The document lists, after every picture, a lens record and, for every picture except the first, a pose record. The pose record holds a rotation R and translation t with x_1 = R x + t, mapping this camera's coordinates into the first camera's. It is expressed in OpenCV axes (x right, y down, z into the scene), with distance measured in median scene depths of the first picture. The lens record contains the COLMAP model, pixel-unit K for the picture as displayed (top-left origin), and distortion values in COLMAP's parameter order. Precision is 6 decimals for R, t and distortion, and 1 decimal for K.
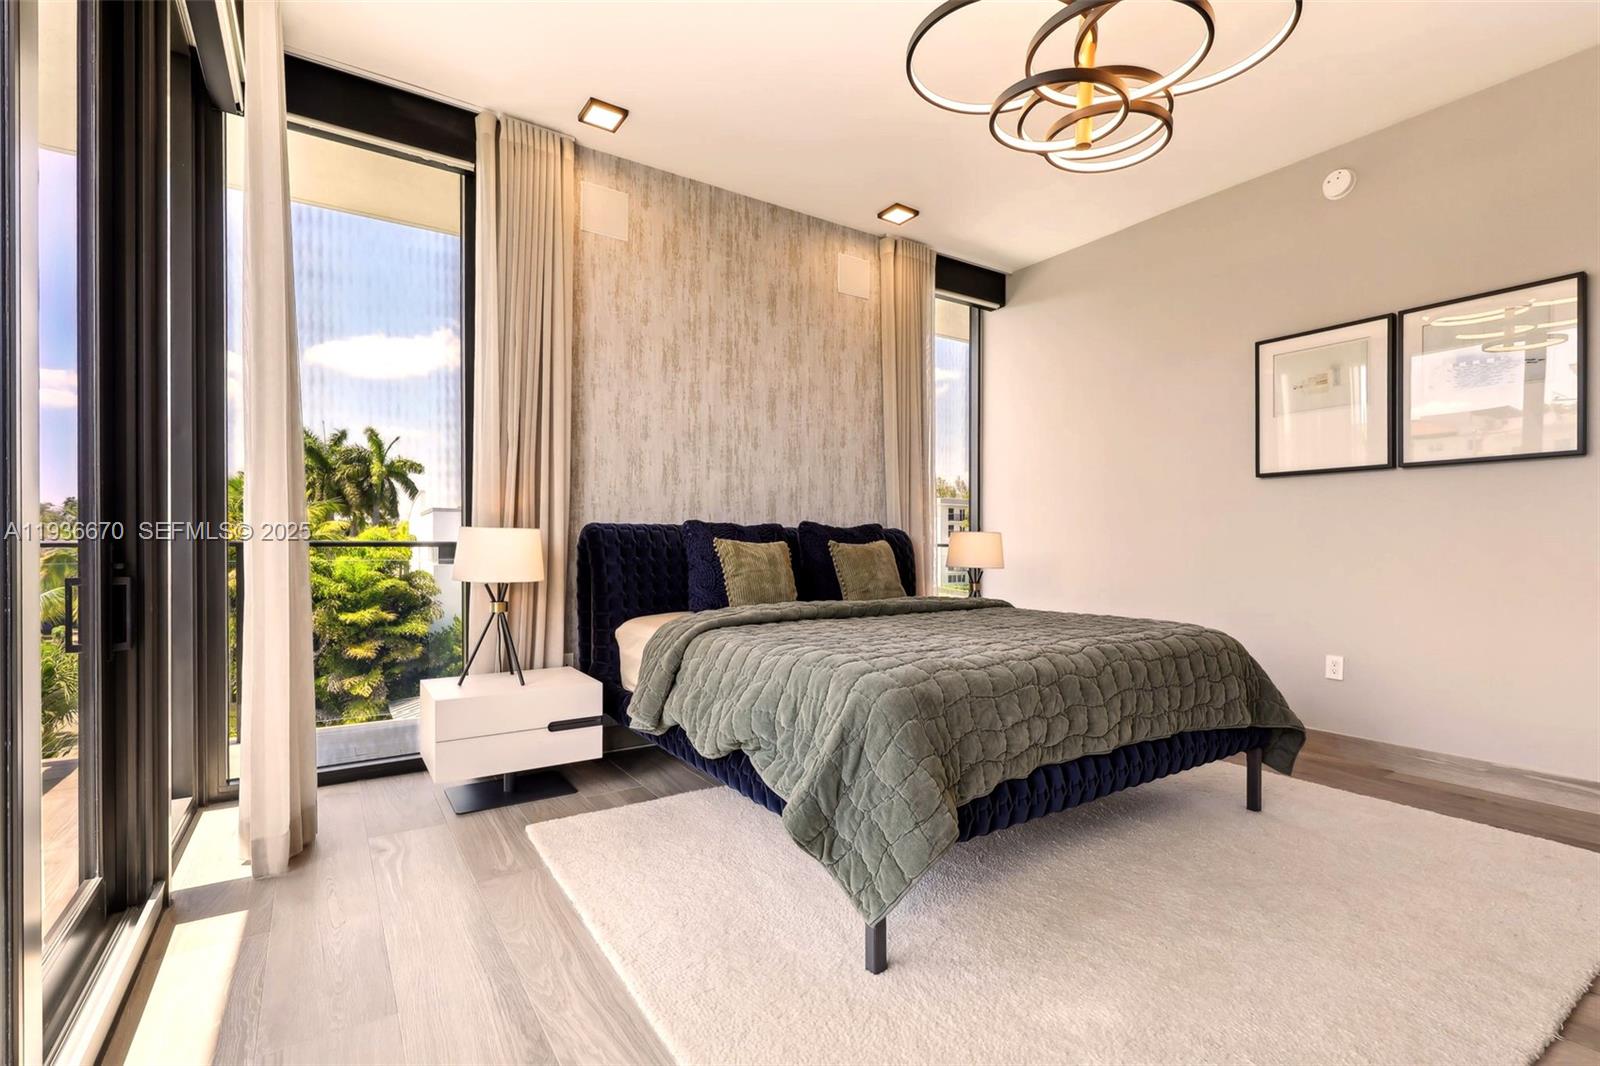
lens RADIAL K [[736.6, 0, 806.3], [0, 736.6, 548.0], [0, 0, 1]] dist [-0.000036, -0.000006]
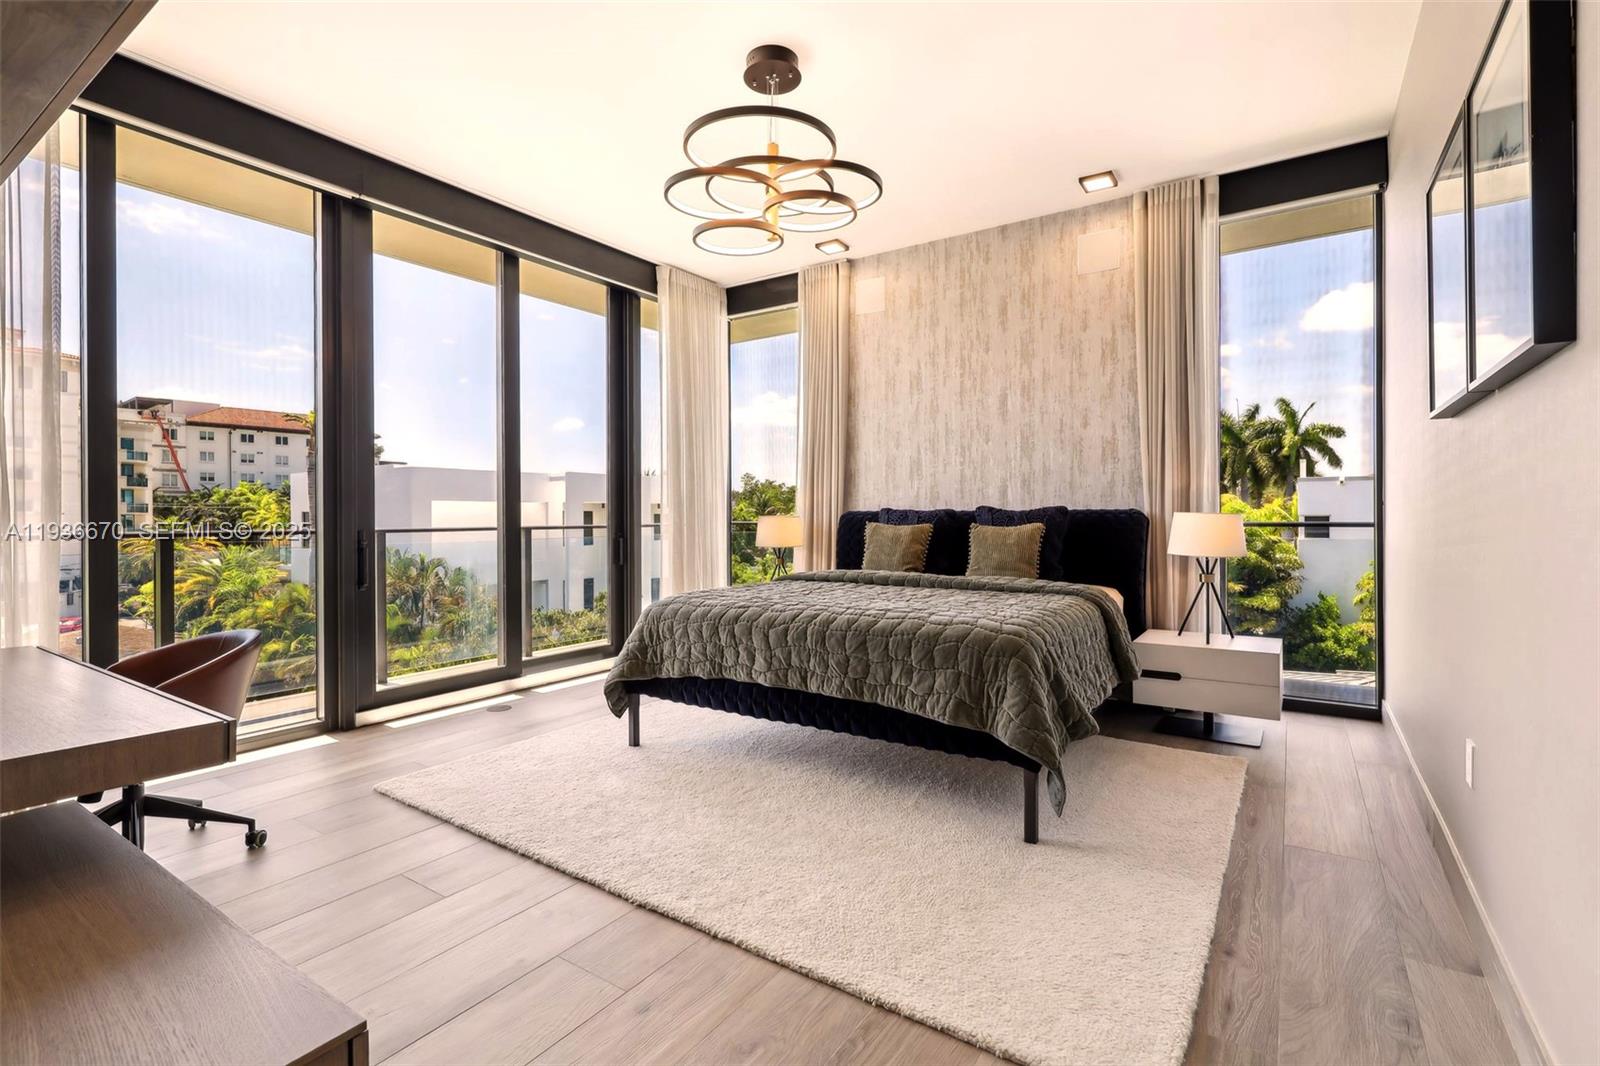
lens RADIAL K [[737.2, 0, 798.7], [0, 737.2, 513.9], [0, 0, 1]] dist [-0.000462, -0.000054]
pose [[0.369089, -0.006592, -0.929371, 0.873441], [0.000843, 0.999977, -0.006759, -0.015226], [0.929394, 0.001711, 0.369086, 0.284815]]
